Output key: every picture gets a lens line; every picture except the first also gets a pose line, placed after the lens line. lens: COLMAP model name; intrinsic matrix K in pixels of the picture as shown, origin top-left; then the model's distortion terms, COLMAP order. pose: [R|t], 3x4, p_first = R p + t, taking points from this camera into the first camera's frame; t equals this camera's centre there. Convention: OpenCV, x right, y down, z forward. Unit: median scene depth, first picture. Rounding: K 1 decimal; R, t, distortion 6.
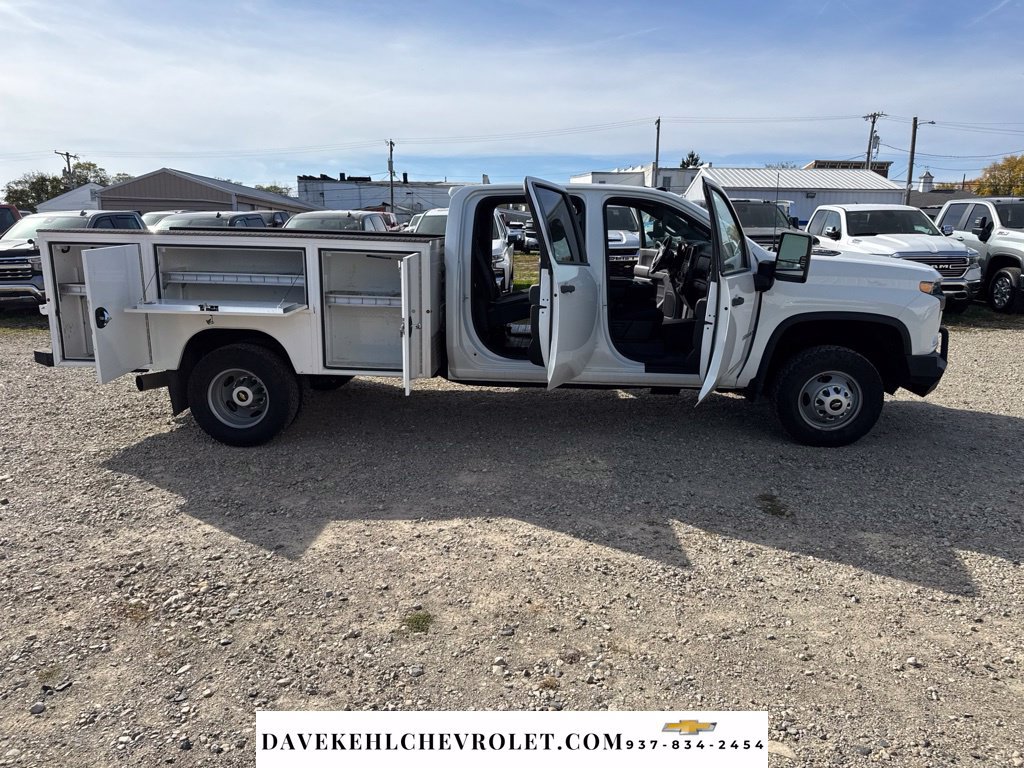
lens RADIAL K [[724.1, 0, 511.3], [0, 724.1, 387.7], [0, 0, 1]] dist [0.027009, -0.031433]
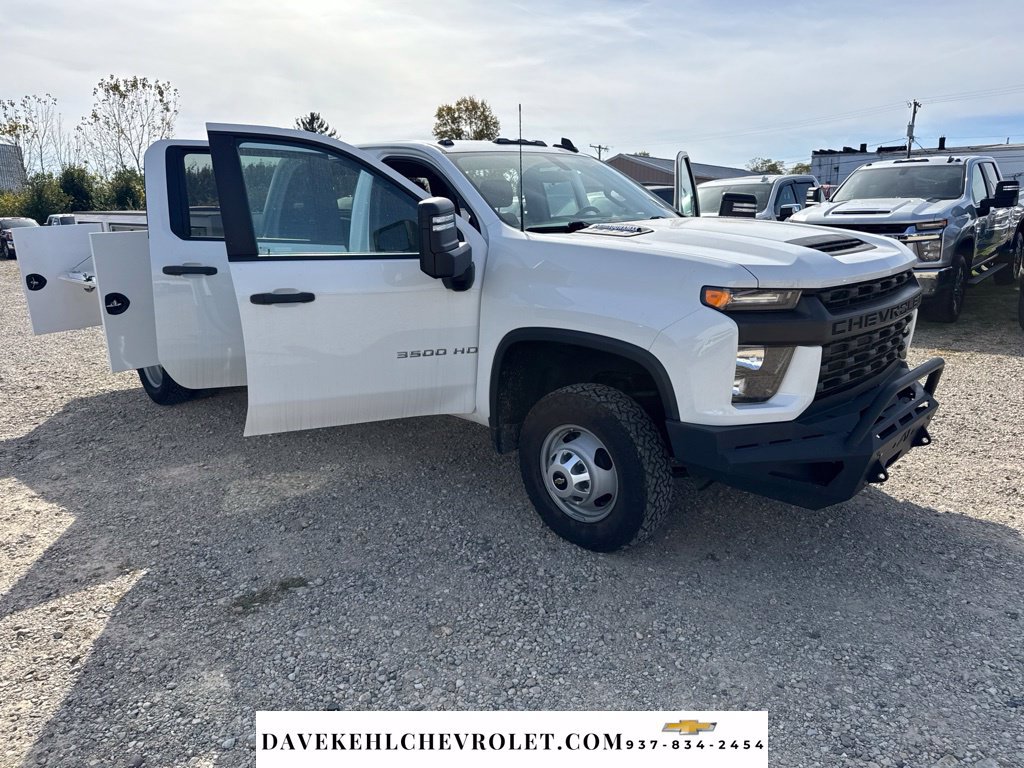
lens RADIAL K [[728.0, 0, 514.6], [0, 728.0, 387.0], [0, 0, 1]] dist [0.041477, -0.052864]
pose [[0.761158, 0.134709, -0.634423, 0.830588], [-0.119920, 0.990557, 0.066452, -0.090761], [0.637384, 0.025499, 0.770125, 0.504003]]
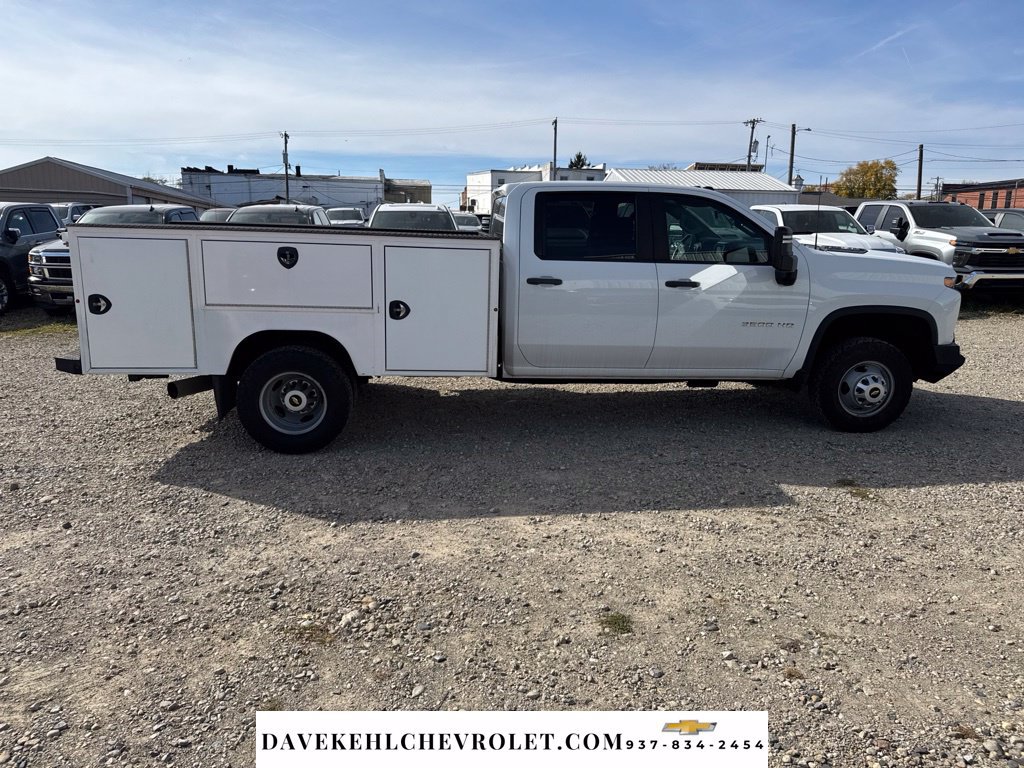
lens RADIAL K [[719.4, 0, 512.0], [0, 719.4, 384.0], [0, 0, 1]] dist [0.044082, -0.058629]
pose [[0.988556, -0.025765, 0.148639, -0.234176], [0.025677, 0.999667, 0.002508, -0.005580], [-0.148654, 0.001338, 0.988888, 0.025776]]
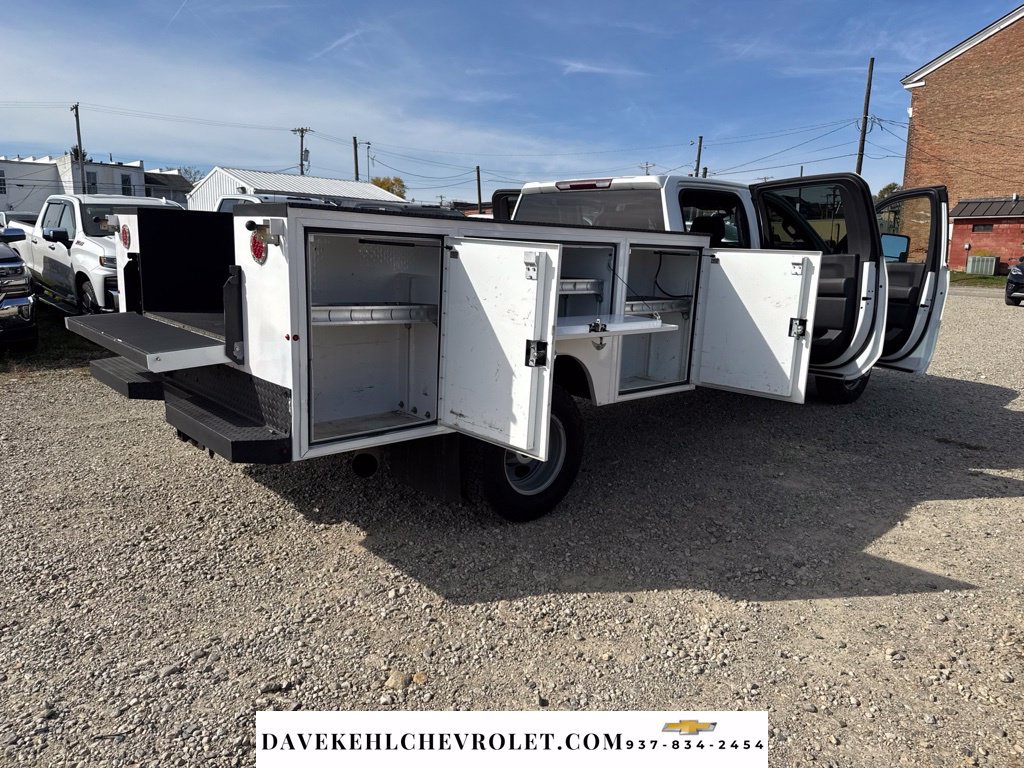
lens RADIAL K [[719.4, 0, 512.0], [0, 719.4, 384.0], [0, 0, 1]] dist [0.044082, -0.058629]
pose [[0.706833, -0.126003, 0.696067, -0.883325], [0.134334, 0.990011, 0.042801, -0.087118], [-0.694508, 0.063252, 0.716700, 0.508612]]
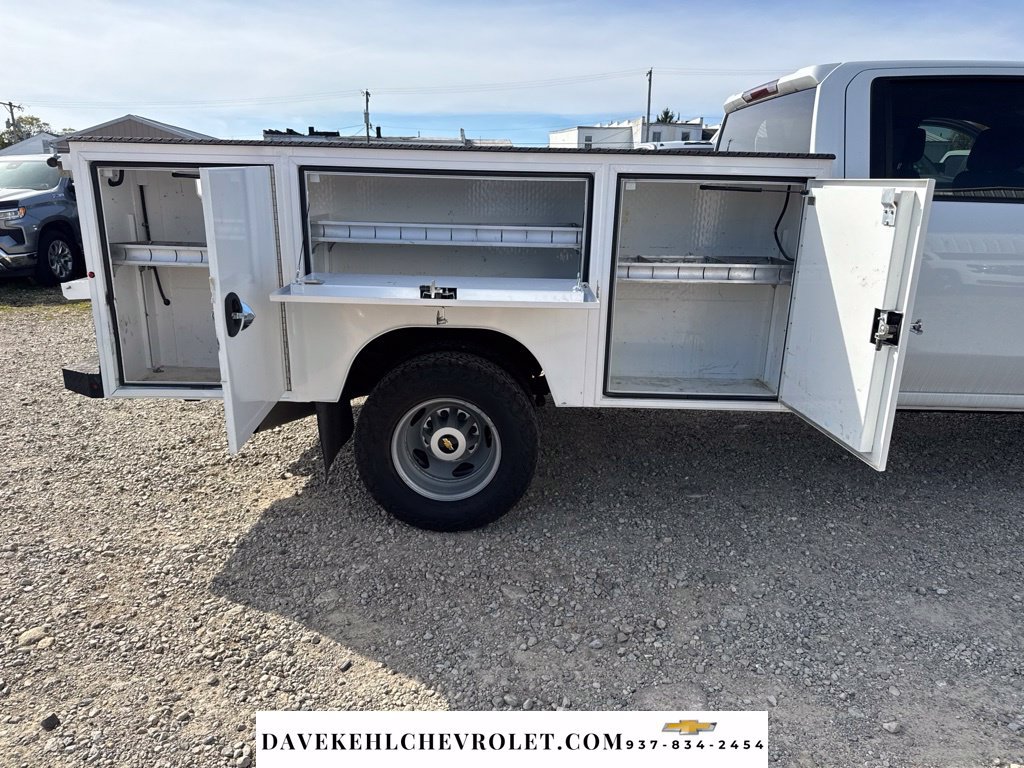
lens RADIAL K [[727.6, 0, 512.0], [0, 727.6, 384.0], [0, 0, 1]] dist [0.032115, -0.037375]
pose [[0.998771, -0.012872, 0.047854, -0.353980], [0.010672, 0.998886, 0.045962, -0.062244], [-0.048392, -0.045395, 0.997796, 0.445275]]
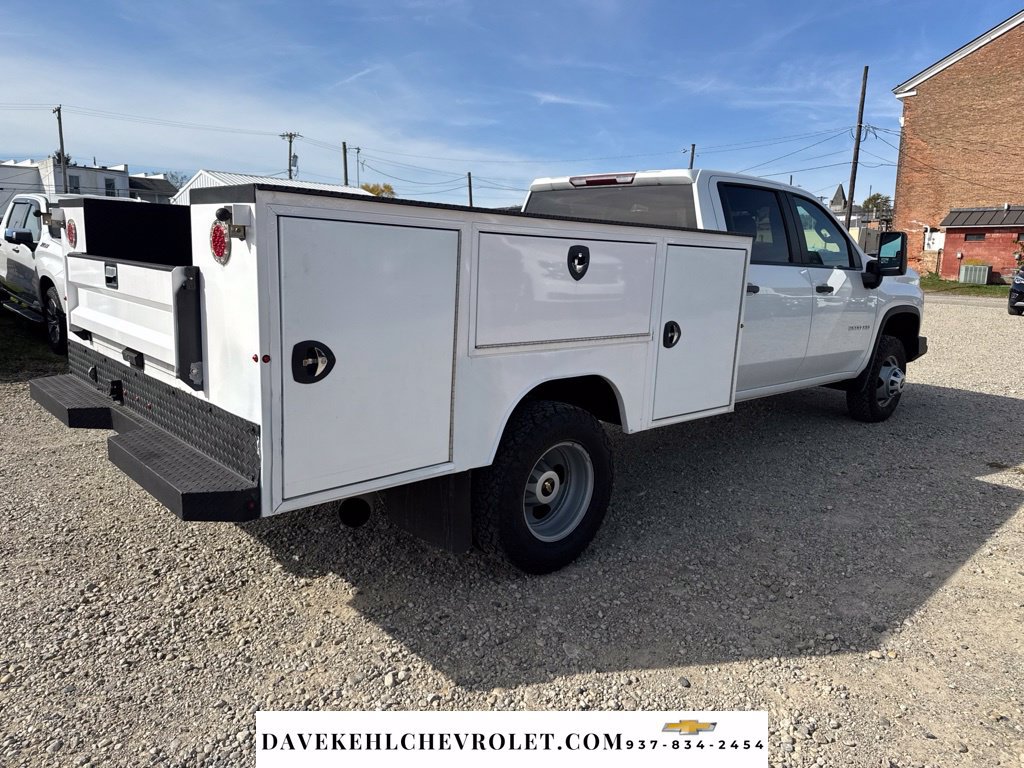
lens RADIAL K [[723.2, 0, 519.7], [0, 723.2, 382.7], [0, 0, 1]] dist [0.001778, -0.003999]
pose [[0.689188, -0.117602, 0.714975, -0.819360], [0.132921, 0.990516, 0.034797, -0.100892], [-0.712286, 0.071054, 0.698284, 0.606766]]
